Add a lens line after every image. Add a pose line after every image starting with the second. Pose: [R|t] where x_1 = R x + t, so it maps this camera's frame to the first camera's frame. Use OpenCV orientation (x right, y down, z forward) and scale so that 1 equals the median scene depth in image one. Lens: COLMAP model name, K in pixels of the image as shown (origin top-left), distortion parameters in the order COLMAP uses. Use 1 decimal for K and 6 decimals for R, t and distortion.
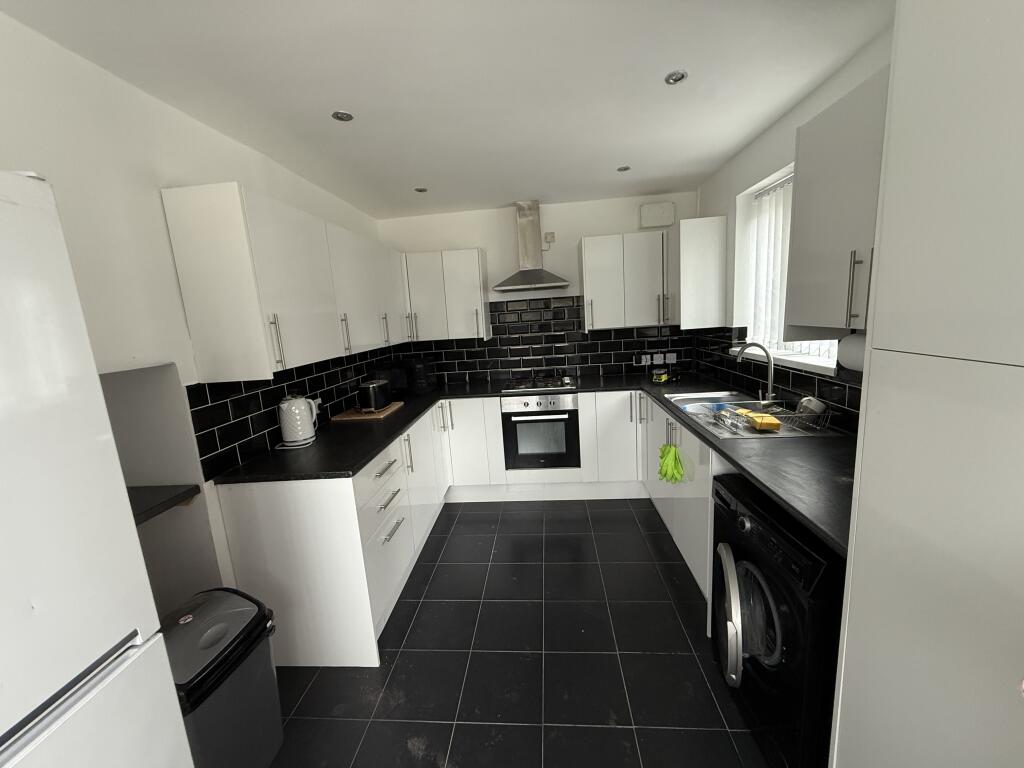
lens RADIAL K [[411.4, 0, 509.4], [0, 411.4, 384.2], [0, 0, 1]] dist [0.001055, 0.000004]
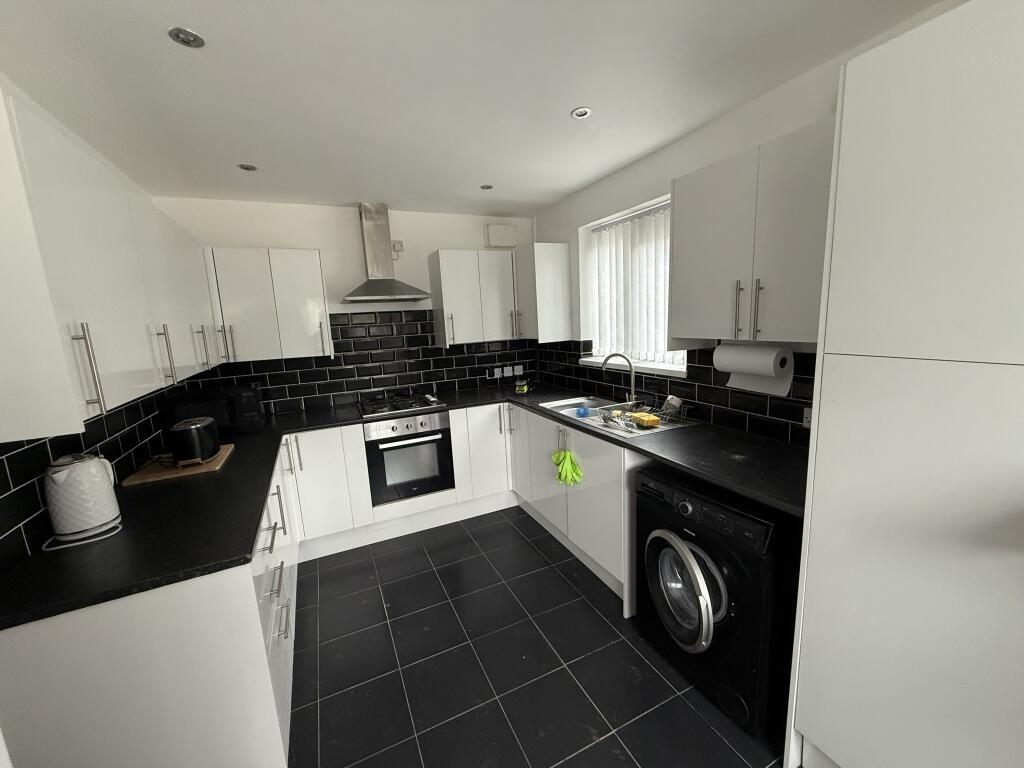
lens RADIAL K [[411.4, 0, 511.7], [0, 411.4, 384.8], [0, 0, 1]] dist [0.001055, 0.000004]
pose [[0.865603, -0.060989, 0.497003, -0.189758], [0.078955, 0.996762, -0.015194, -0.012972], [-0.494468, 0.052393, 0.867616, 0.101450]]
